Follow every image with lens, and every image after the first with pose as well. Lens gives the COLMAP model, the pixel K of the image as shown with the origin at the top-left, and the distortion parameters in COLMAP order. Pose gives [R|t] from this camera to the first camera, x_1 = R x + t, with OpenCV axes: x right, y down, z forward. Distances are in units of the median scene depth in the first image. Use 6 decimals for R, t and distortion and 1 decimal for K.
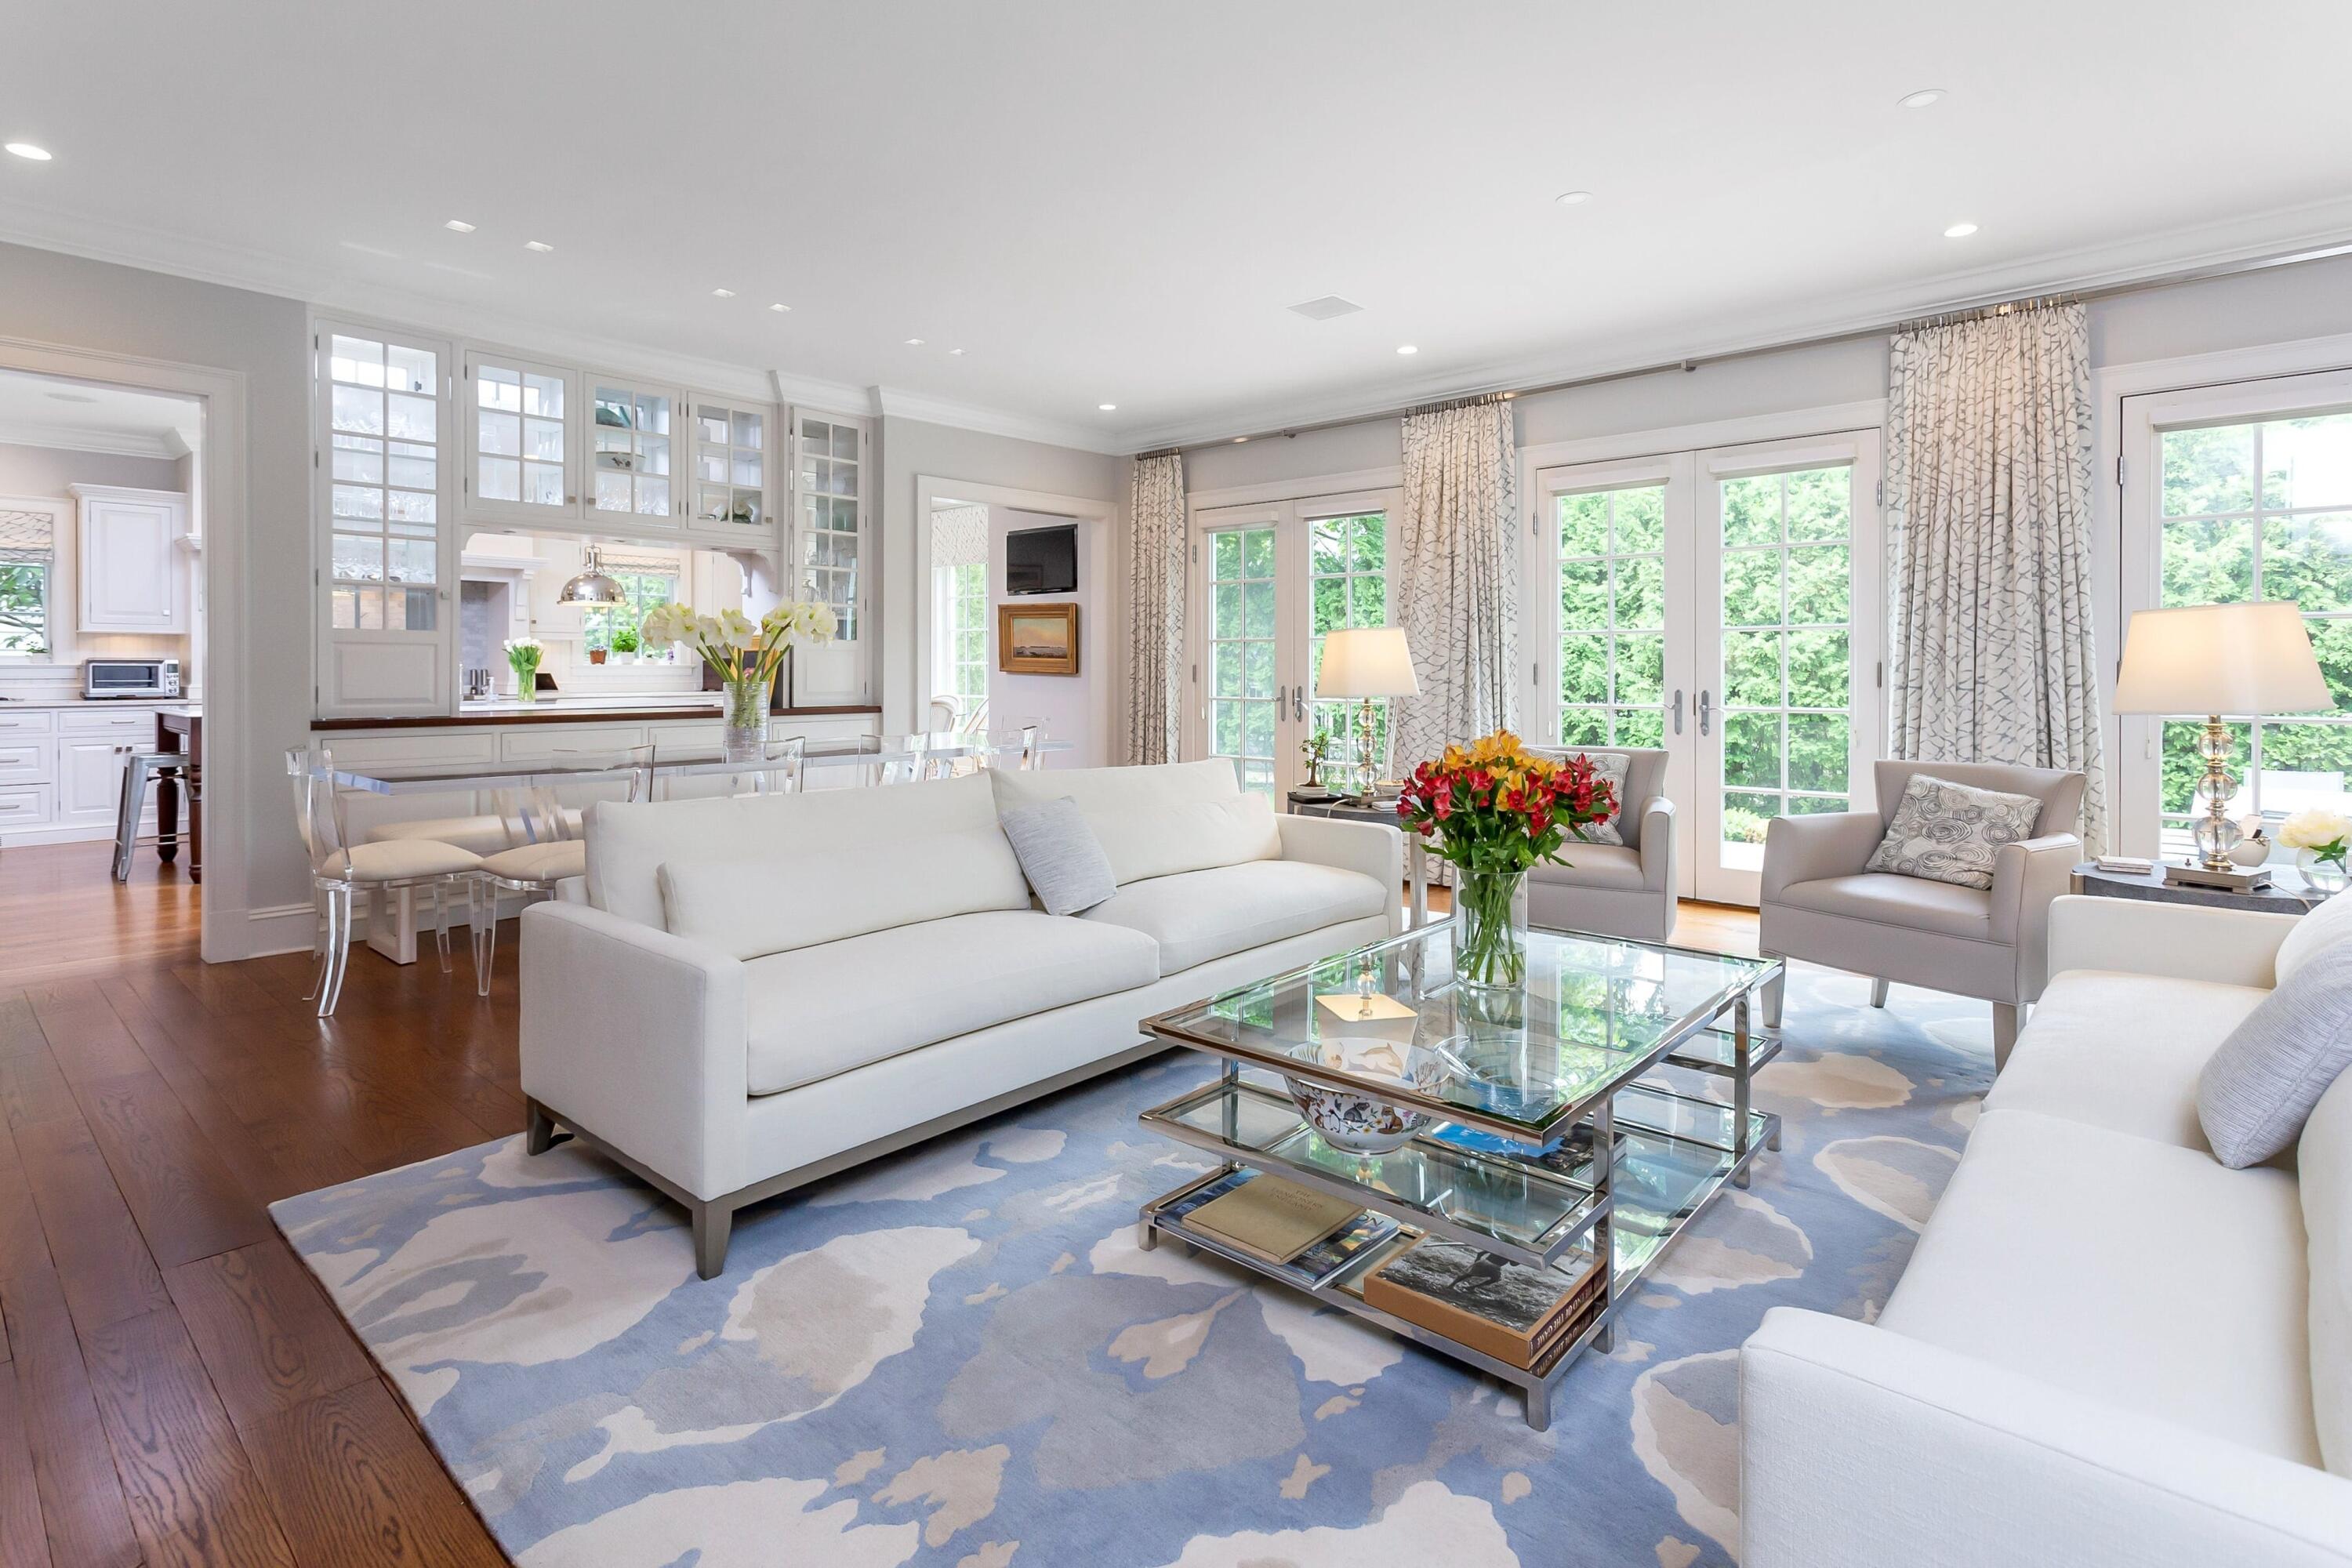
lens RADIAL K [[1132.4, 0, 1176.7], [0, 1132.4, 740.3], [0, 0, 1]] dist [0.015532, -0.000232]
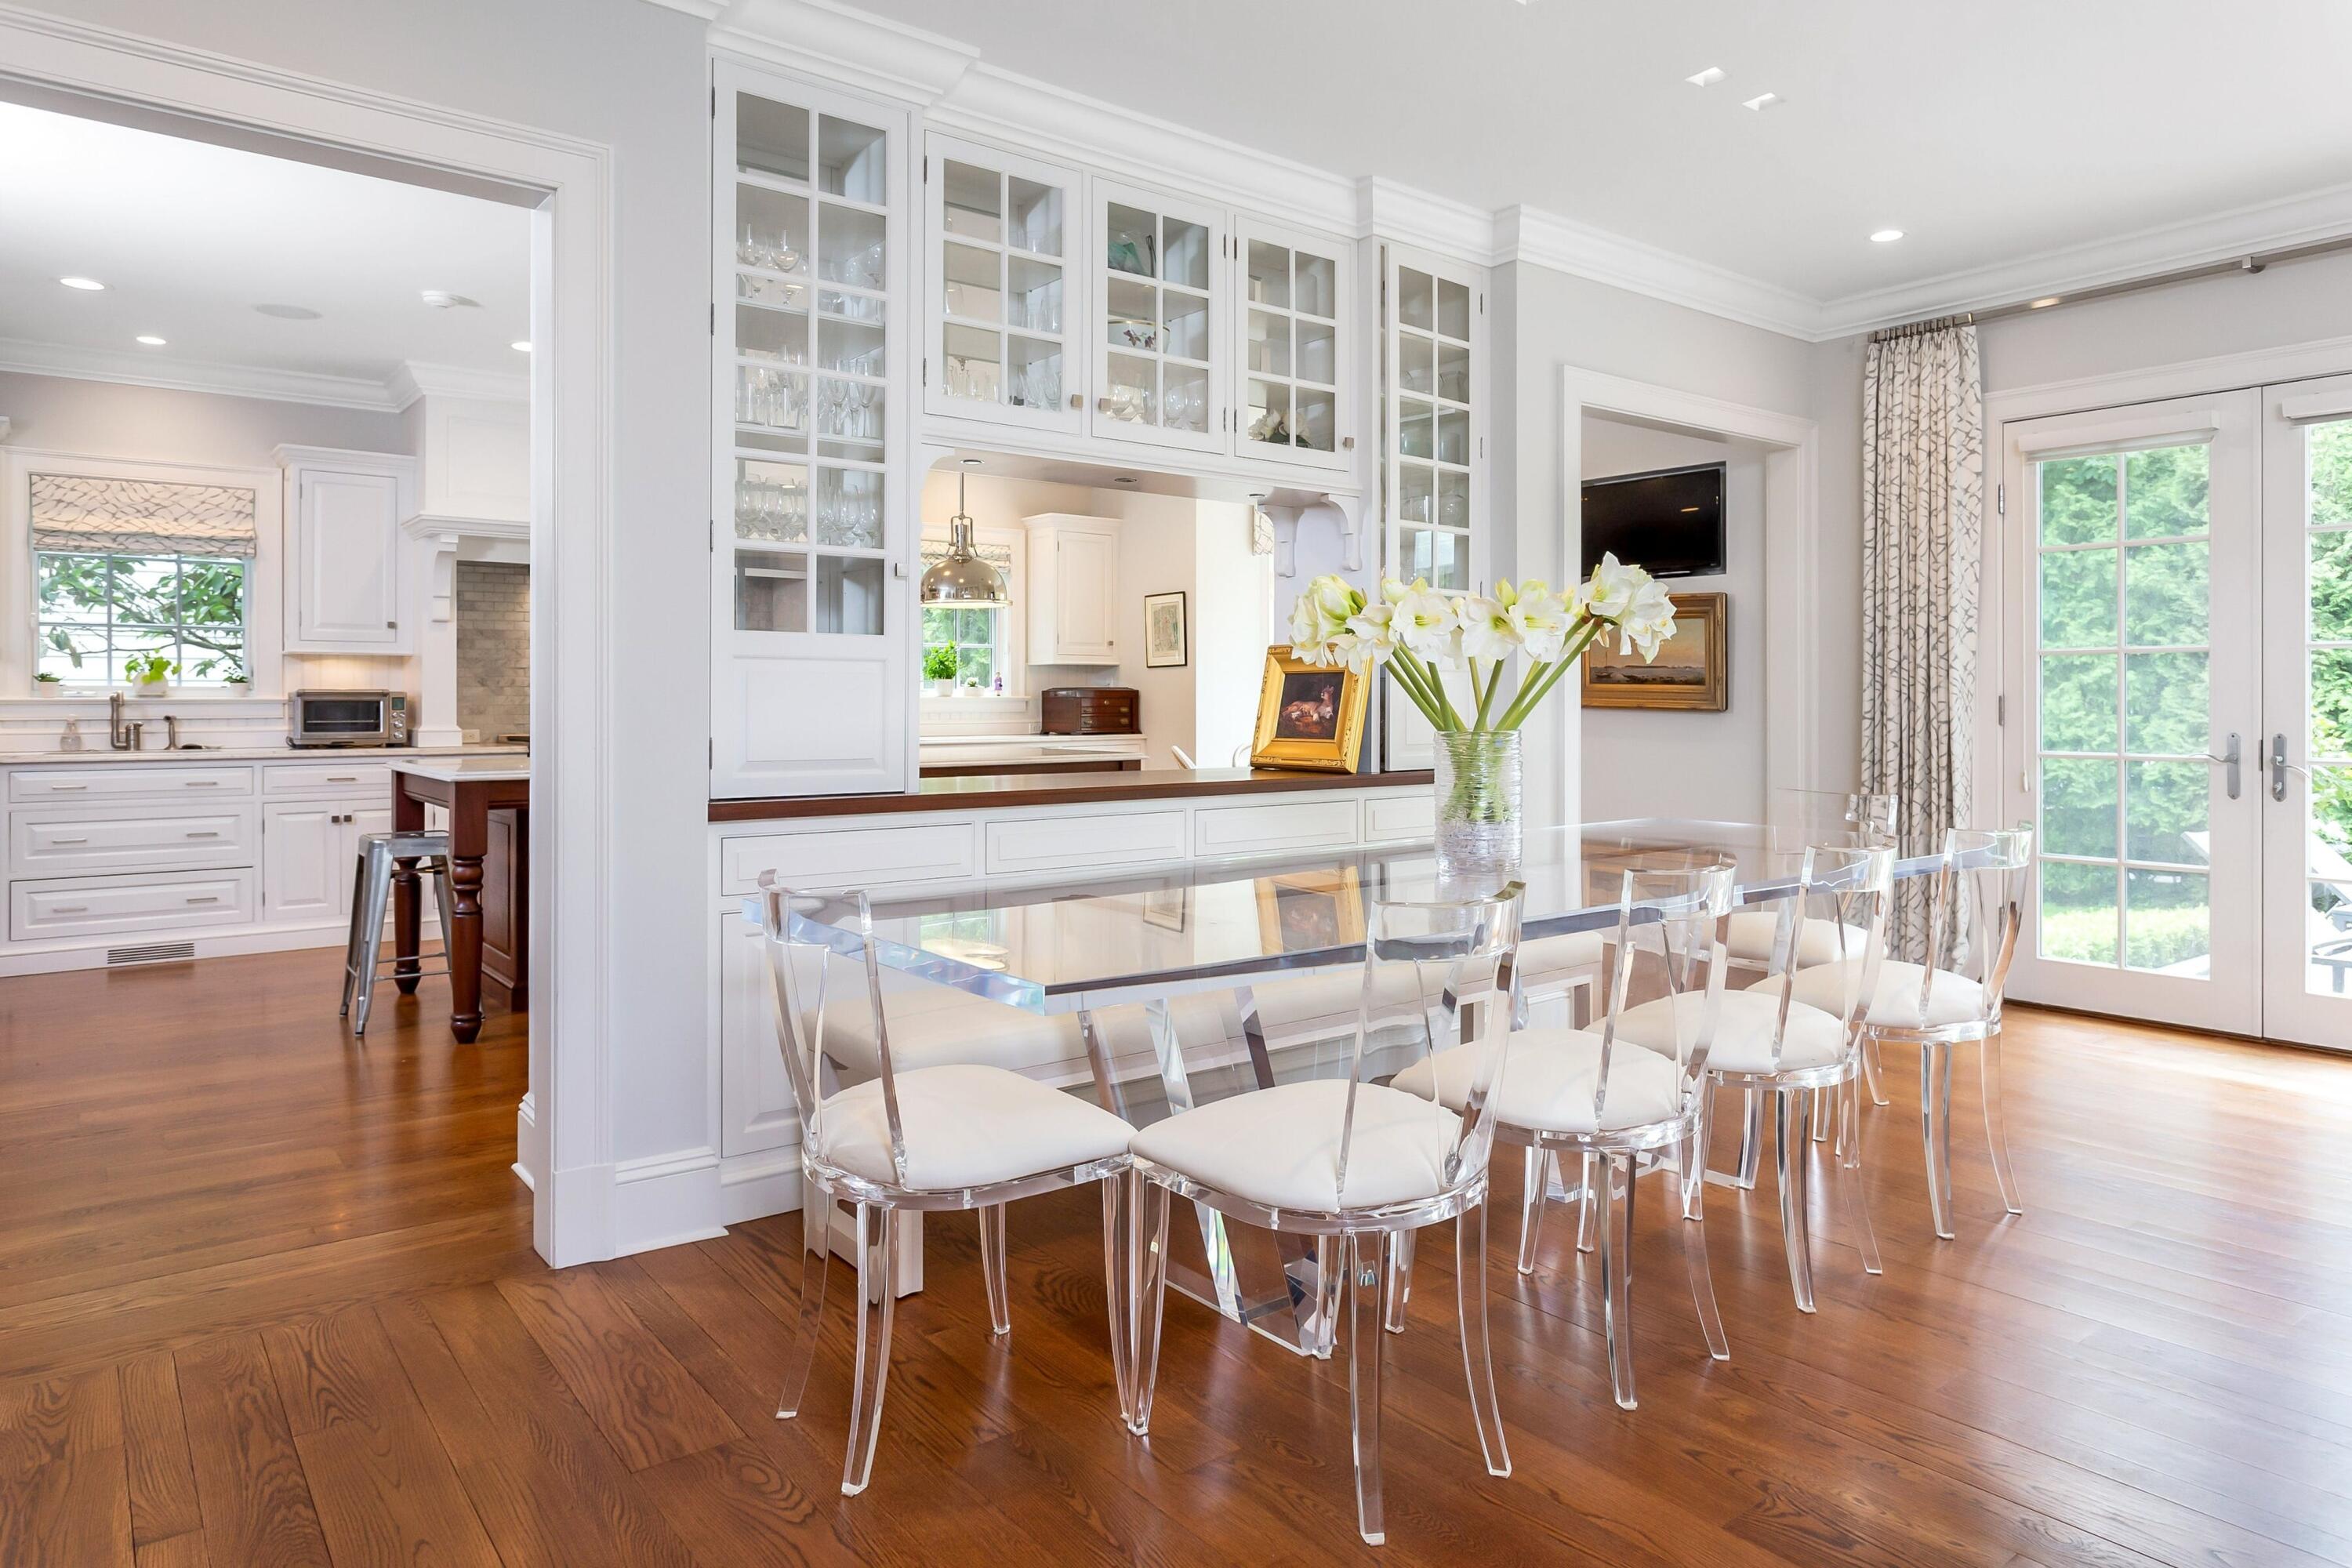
lens RADIAL K [[1422.4, 0, 1165.5], [0, 1422.4, 769.7], [0, 0, 1]] dist [-0.002265, -0.001760]
pose [[0.983668, 0.008744, -0.179779, -0.261745], [-0.011440, 0.999837, -0.013963, -0.015639], [0.179628, 0.015791, 0.983608, 0.232687]]
